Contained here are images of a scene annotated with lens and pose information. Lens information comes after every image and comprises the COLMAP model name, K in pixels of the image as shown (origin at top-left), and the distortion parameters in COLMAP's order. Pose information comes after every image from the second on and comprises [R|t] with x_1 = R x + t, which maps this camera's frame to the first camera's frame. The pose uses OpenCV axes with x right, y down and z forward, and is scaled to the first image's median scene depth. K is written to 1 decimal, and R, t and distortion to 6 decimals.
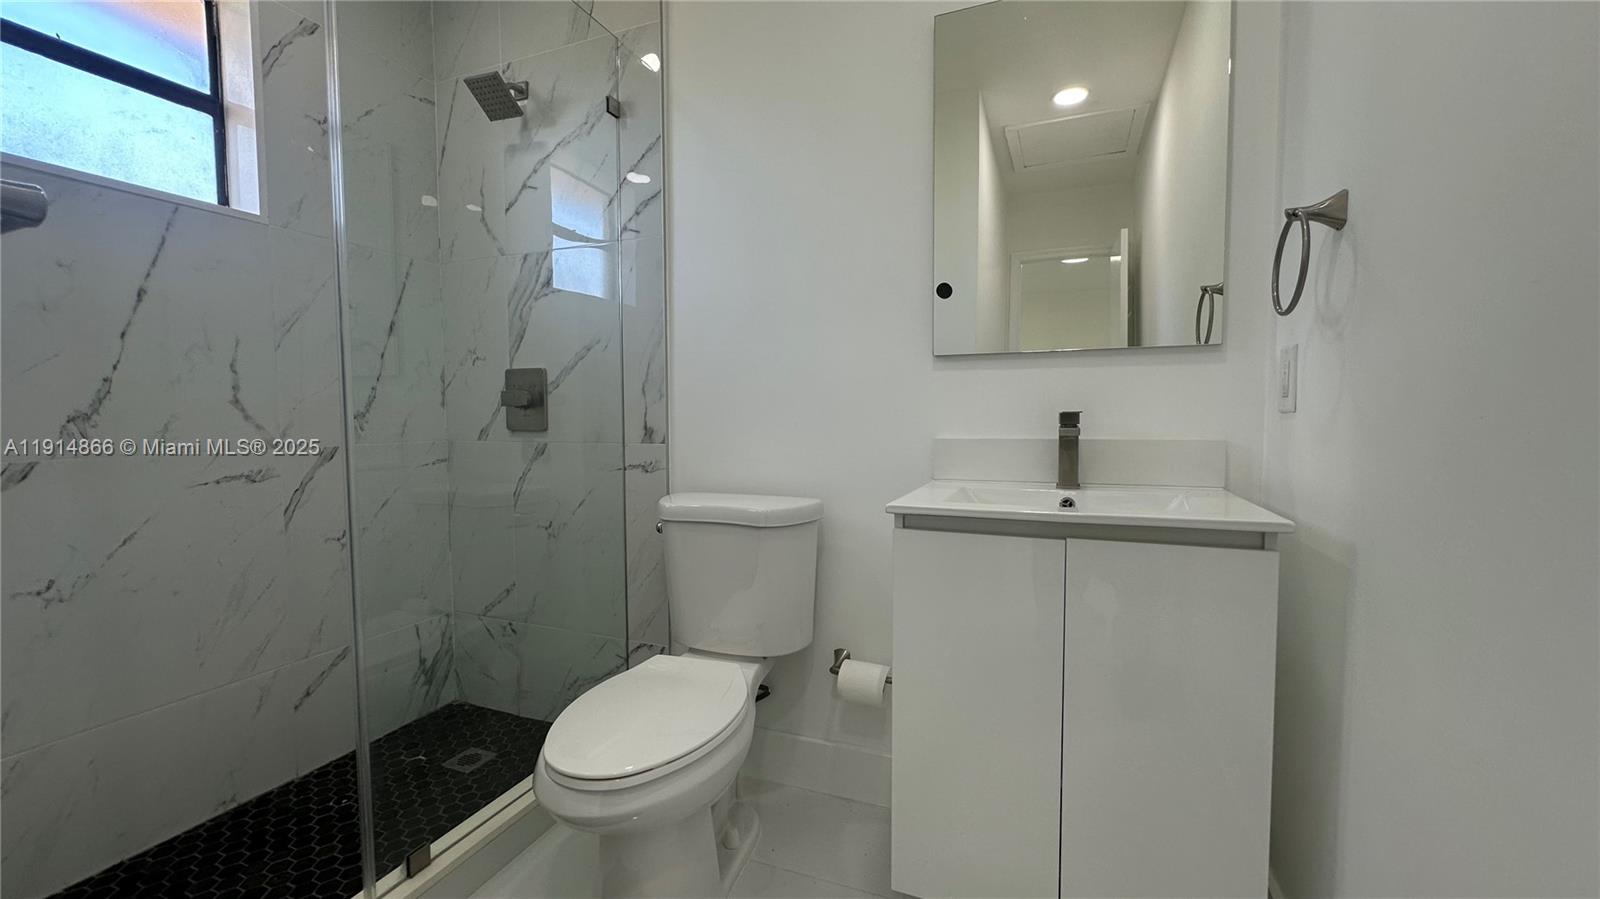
lens RADIAL K [[644.2, 0, 797.9], [0, 644.2, 443.9], [0, 0, 1]] dist [-0.012147, -0.000108]
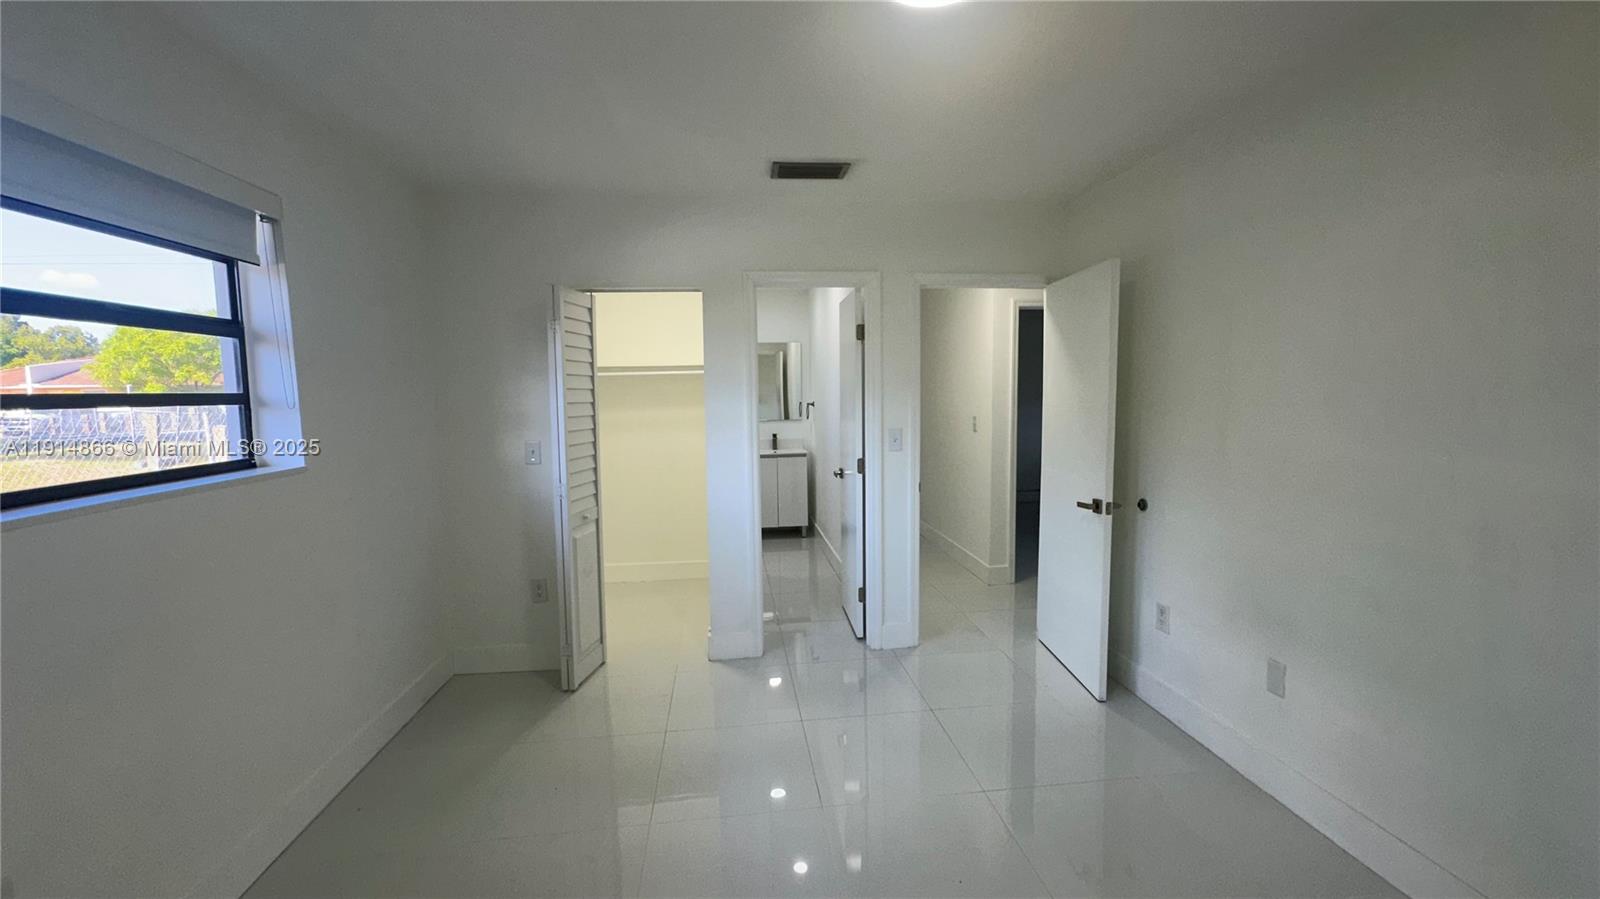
lens RADIAL K [[644.2, 0, 801.8], [0, 644.2, 447.4], [0, 0, 1]] dist [-0.012147, -0.000108]
pose [[0.879308, -0.040707, 0.474510, -1.720027], [0.032980, 0.999153, 0.024600, -0.062320], [-0.475110, -0.005981, 0.879906, -3.400602]]
